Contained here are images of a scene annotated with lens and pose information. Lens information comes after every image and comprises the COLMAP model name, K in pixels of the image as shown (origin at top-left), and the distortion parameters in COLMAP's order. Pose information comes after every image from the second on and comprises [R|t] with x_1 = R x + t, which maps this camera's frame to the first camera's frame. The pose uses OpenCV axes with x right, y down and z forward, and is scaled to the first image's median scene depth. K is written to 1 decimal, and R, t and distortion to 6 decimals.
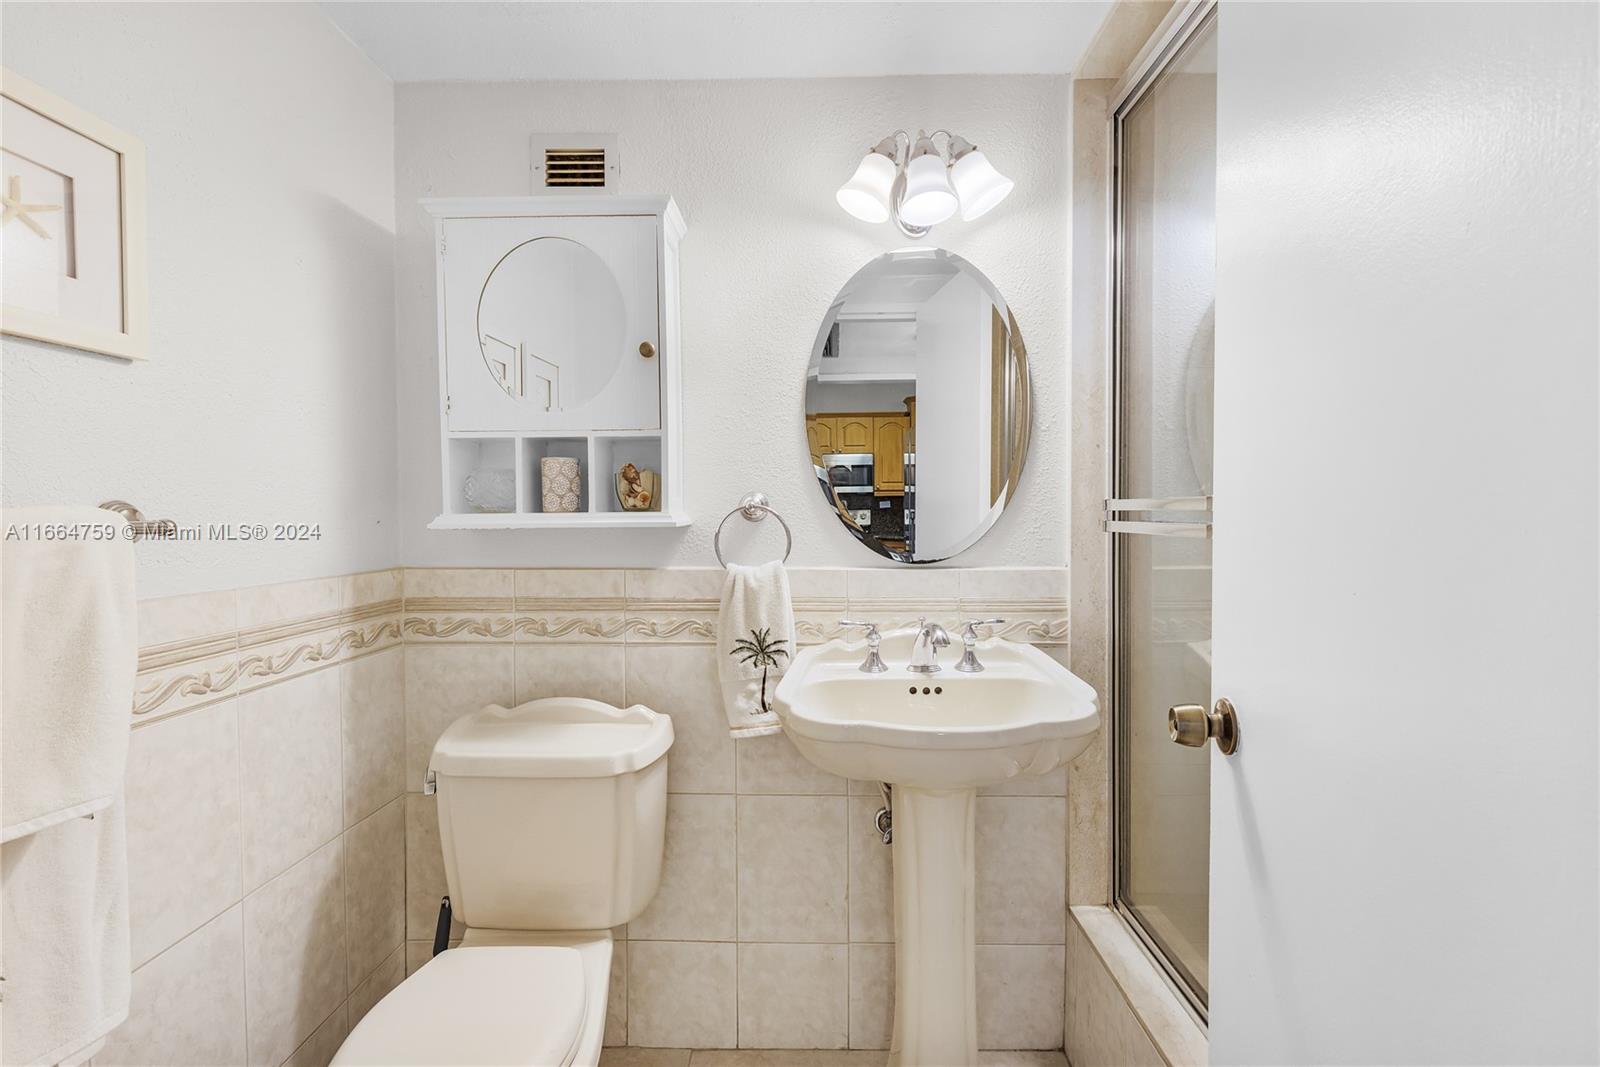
lens RADIAL K [[762.5, 0, 800.3], [0, 762.5, 532.2], [0, 0, 1]] dist [-0.002357, -0.001361]
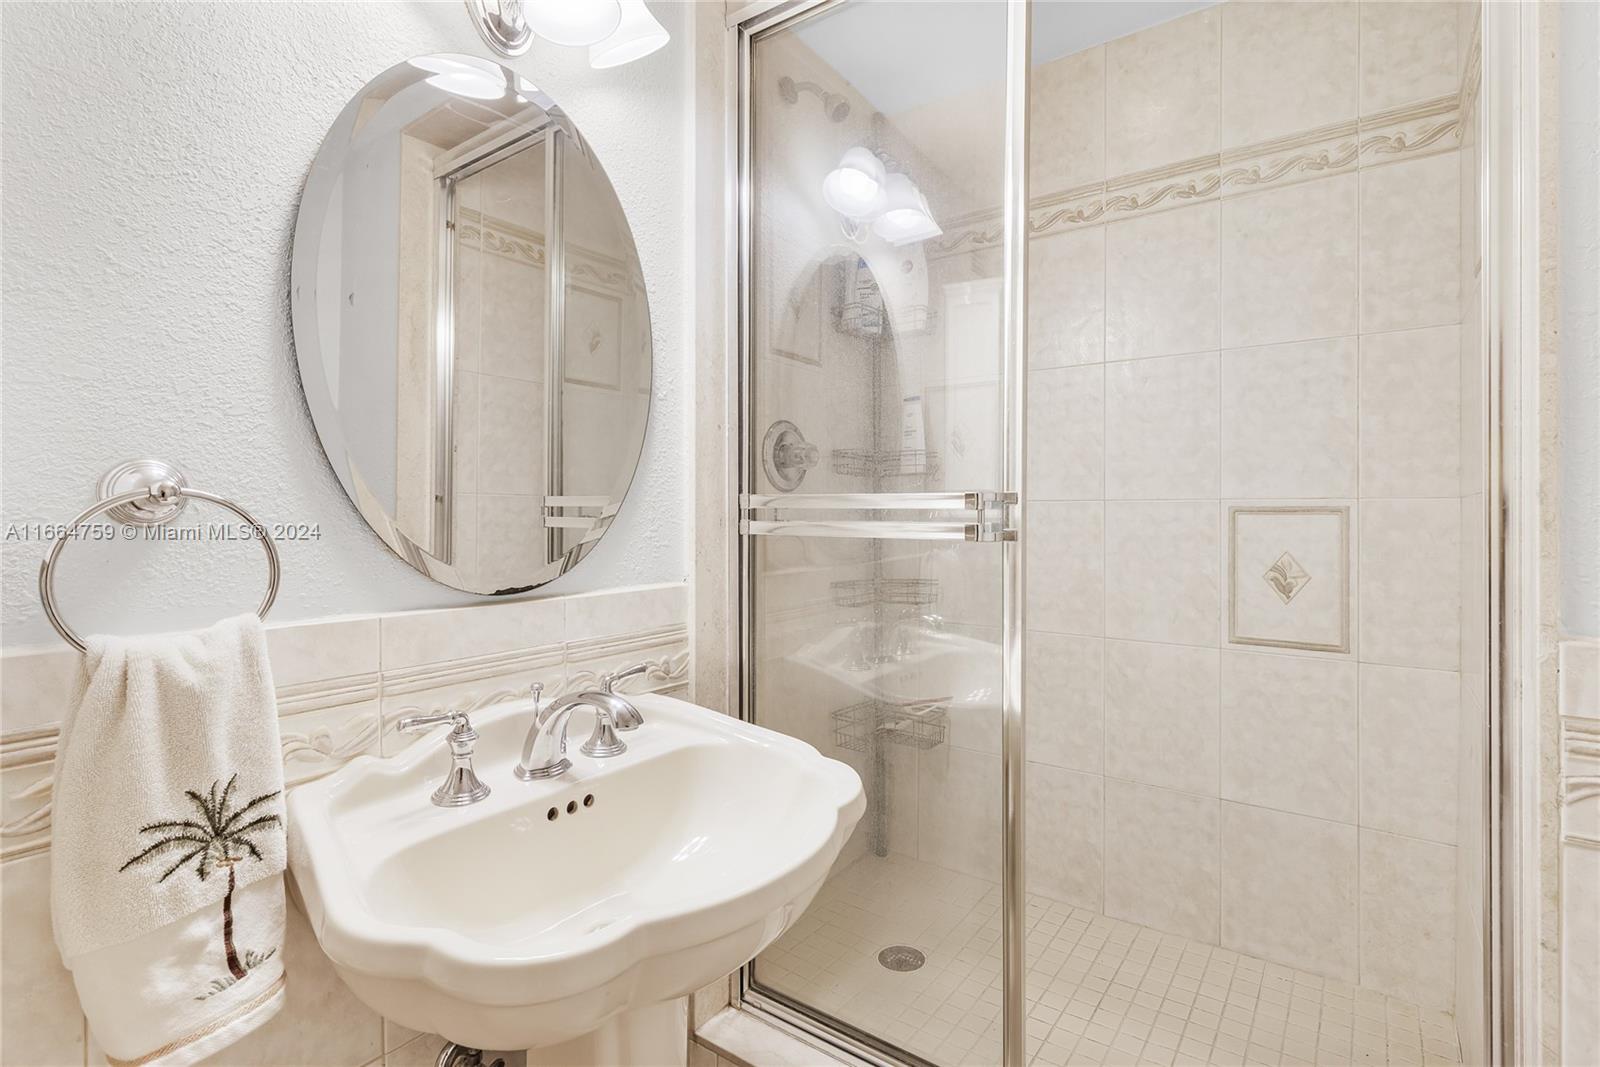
lens RADIAL K [[762.5, 0, 825.7], [0, 762.5, 507.1], [0, 0, 1]] dist [-0.002357, -0.001361]
pose [[0.554057, 0.009158, 0.832428, -0.215144], [0.016772, 0.999614, -0.022161, -0.009873], [-0.832310, 0.026239, 0.553690, 0.481118]]
